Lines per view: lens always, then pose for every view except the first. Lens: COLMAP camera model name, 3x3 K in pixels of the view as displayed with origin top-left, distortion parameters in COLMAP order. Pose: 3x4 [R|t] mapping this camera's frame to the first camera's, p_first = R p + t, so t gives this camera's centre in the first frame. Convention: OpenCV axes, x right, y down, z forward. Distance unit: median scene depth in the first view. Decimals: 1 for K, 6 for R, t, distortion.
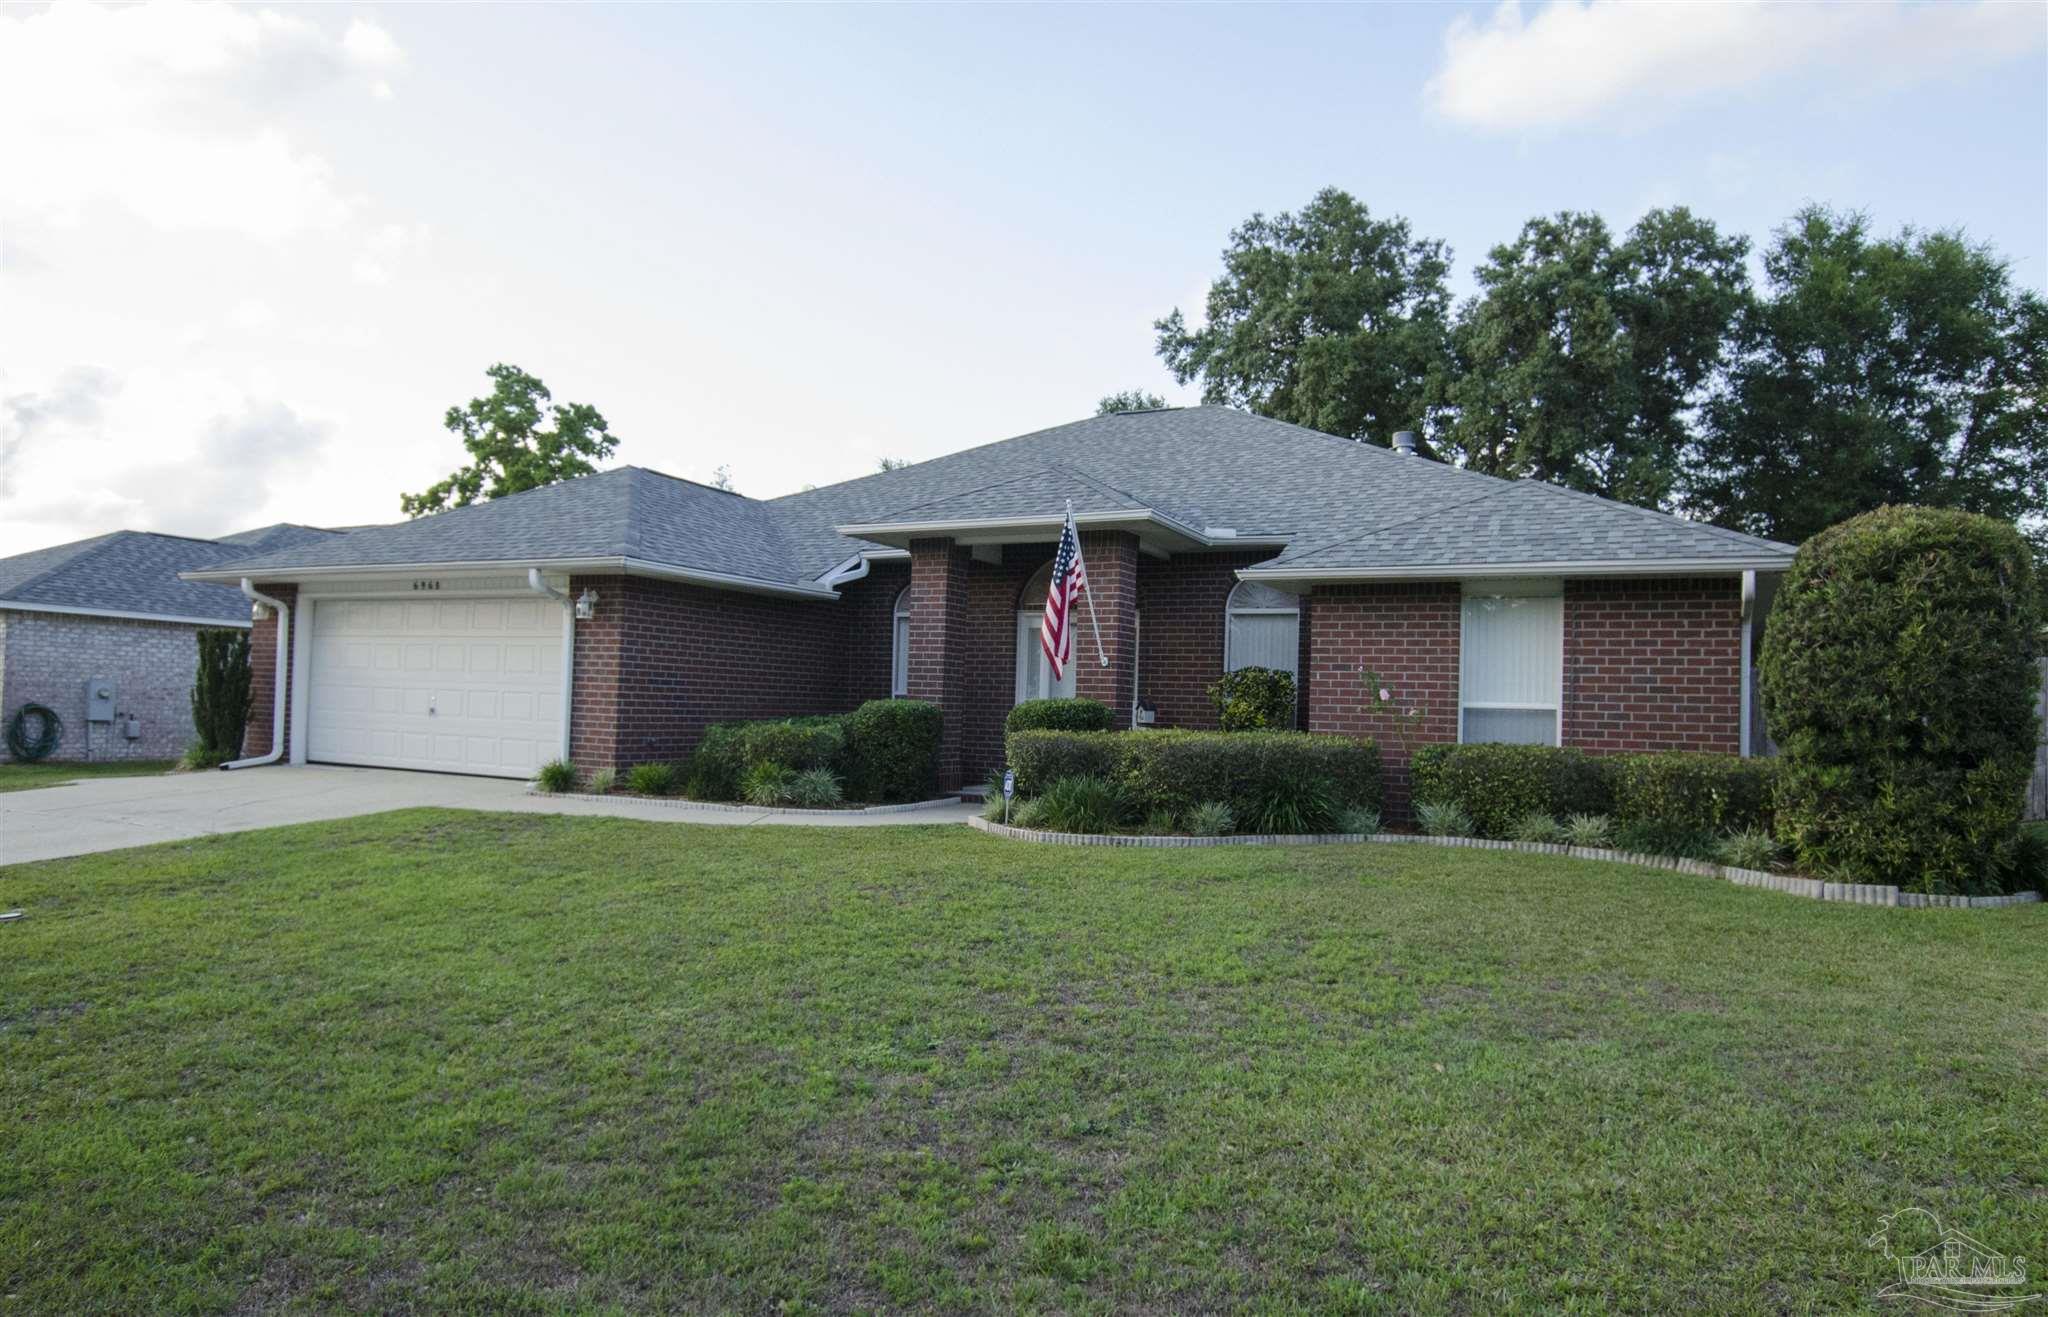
lens RADIAL K [[1200.2, 0, 1024.0], [0, 1200.2, 658.5], [0, 0, 1]] dist [-0.011788, 0.001623]
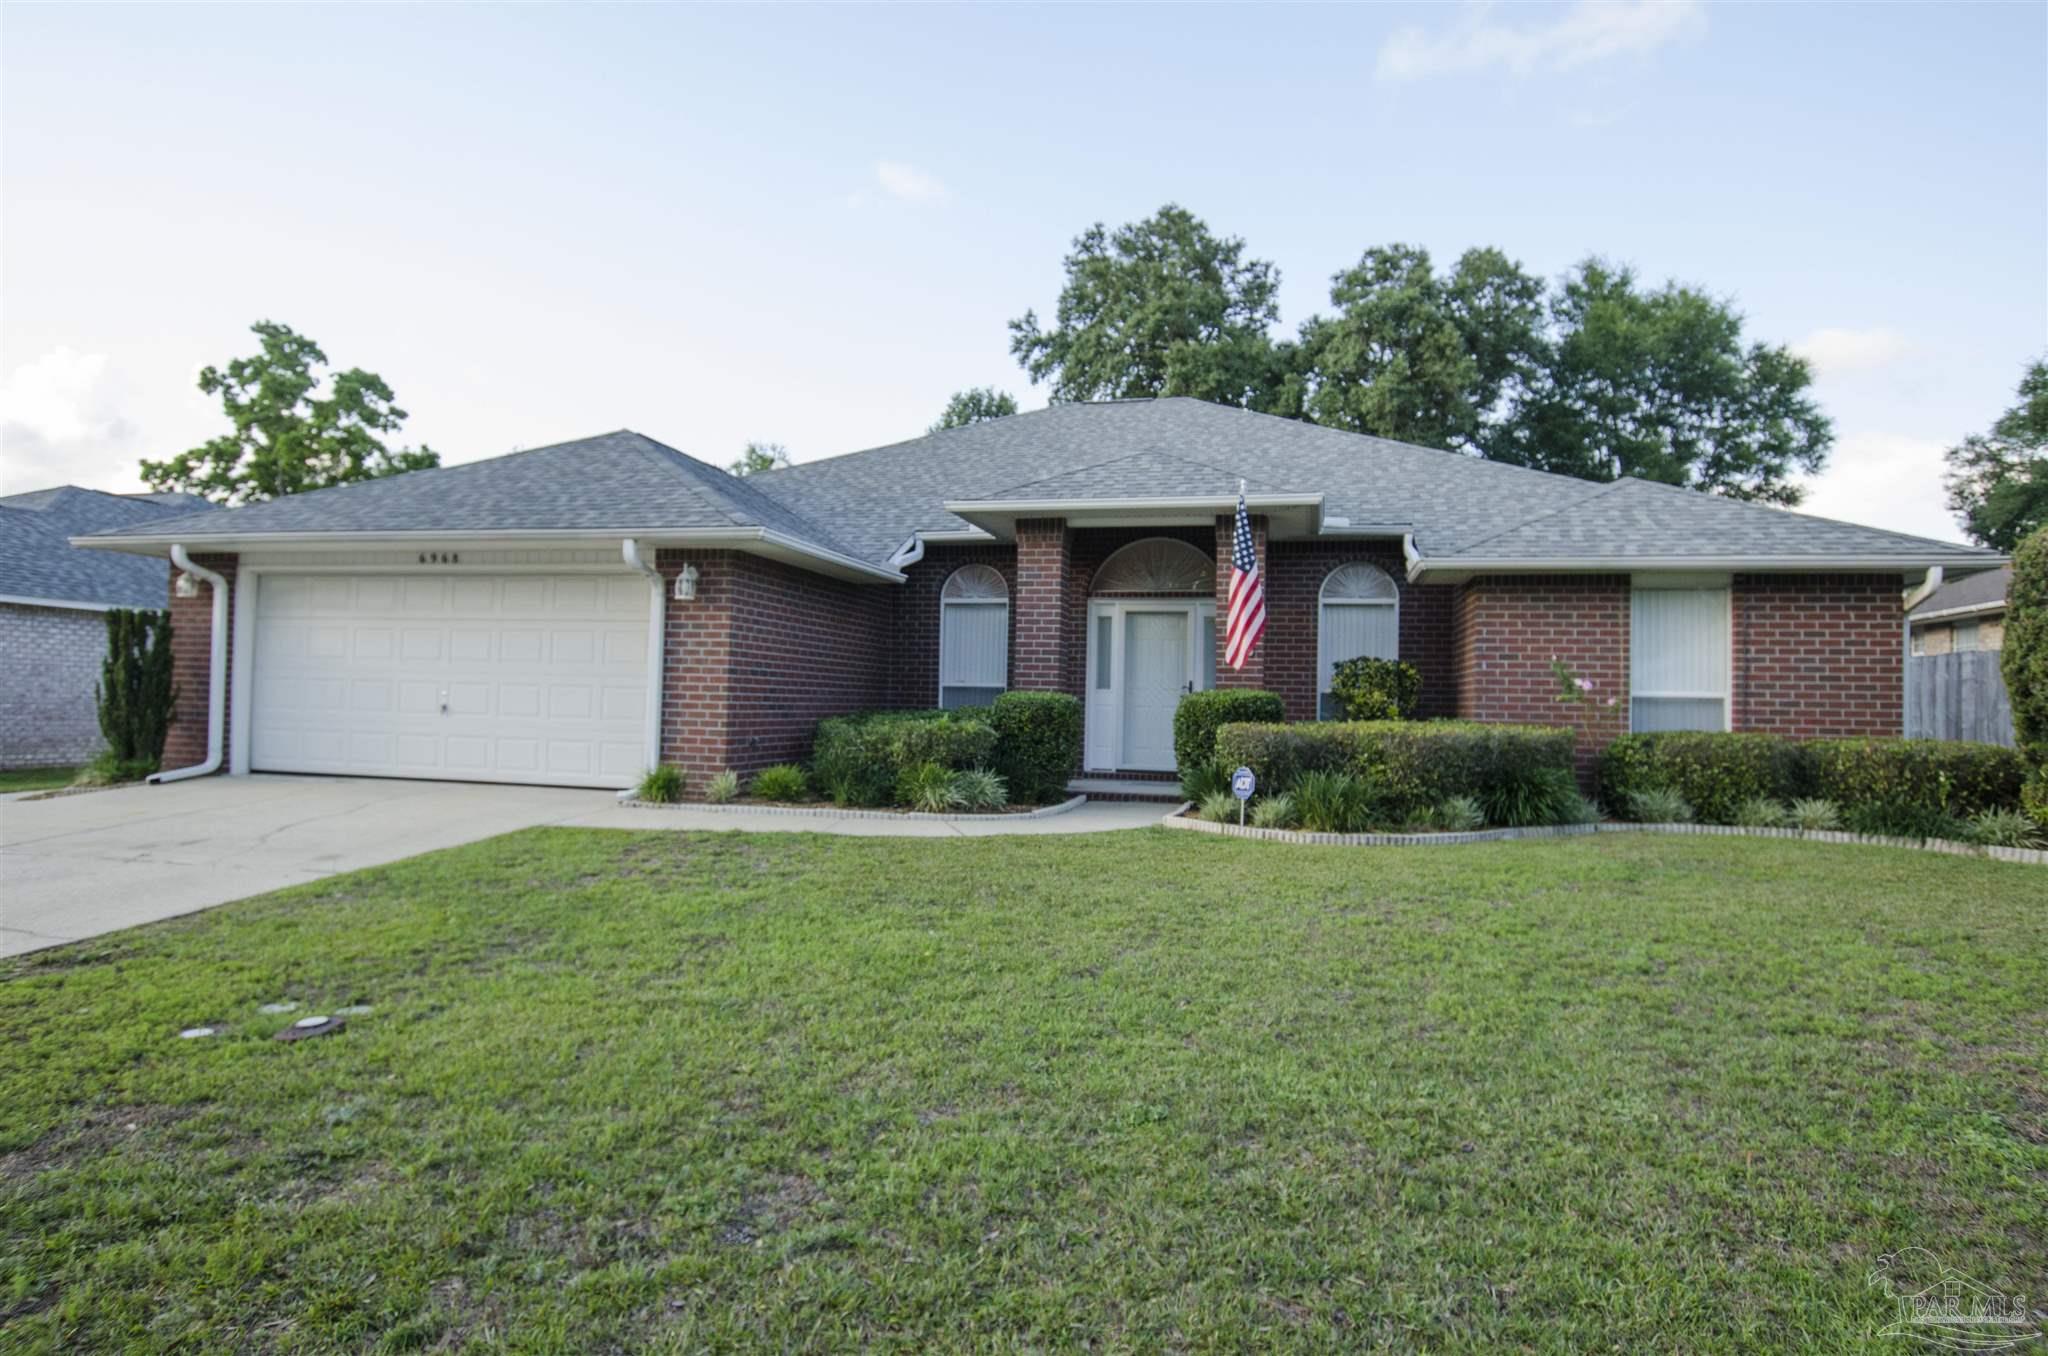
lens RADIAL K [[1125.3, 0, 1024.0], [0, 1125.3, 678.0], [0, 0, 1]] dist [-0.009783, -0.000953]
pose [[0.973517, -0.003634, 0.228586, -0.267795], [-0.002402, 0.999656, 0.026124, 0.001048], [-0.228602, -0.025981, 0.973173, 0.136236]]
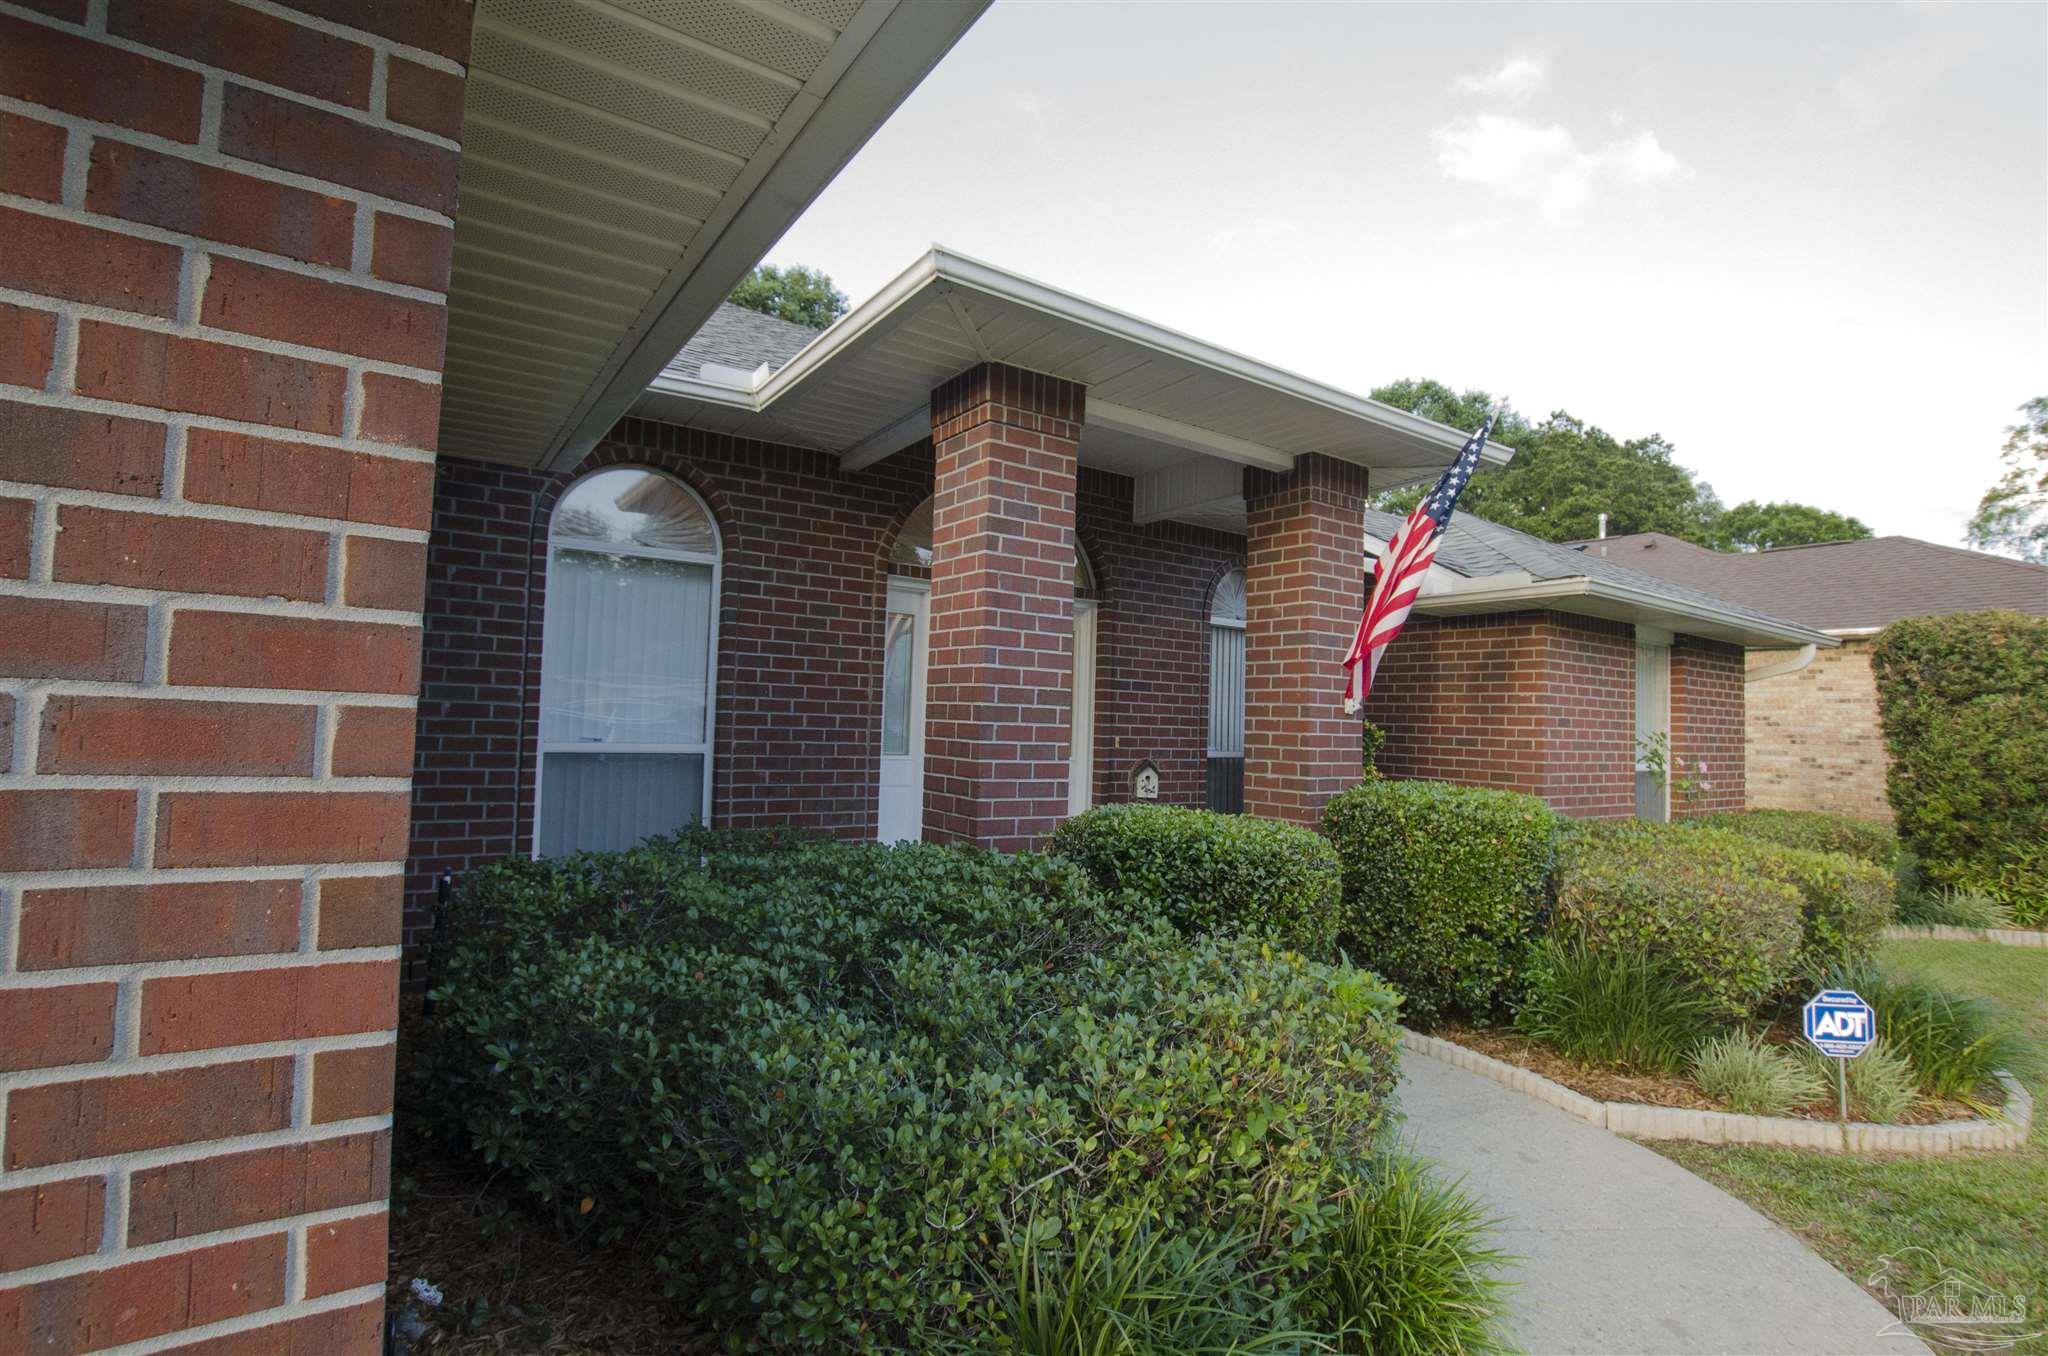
lens RADIAL K [[962.3, 0, 1024.0], [0, 962.3, 678.0], [0, 0, 1]] dist [-0.004100, -0.000463]
pose [[0.480442, 0.025865, 0.876645, -0.330443], [-0.057585, 0.998338, 0.002104, -0.002081], [-0.875134, -0.051492, 0.481133, 0.784935]]
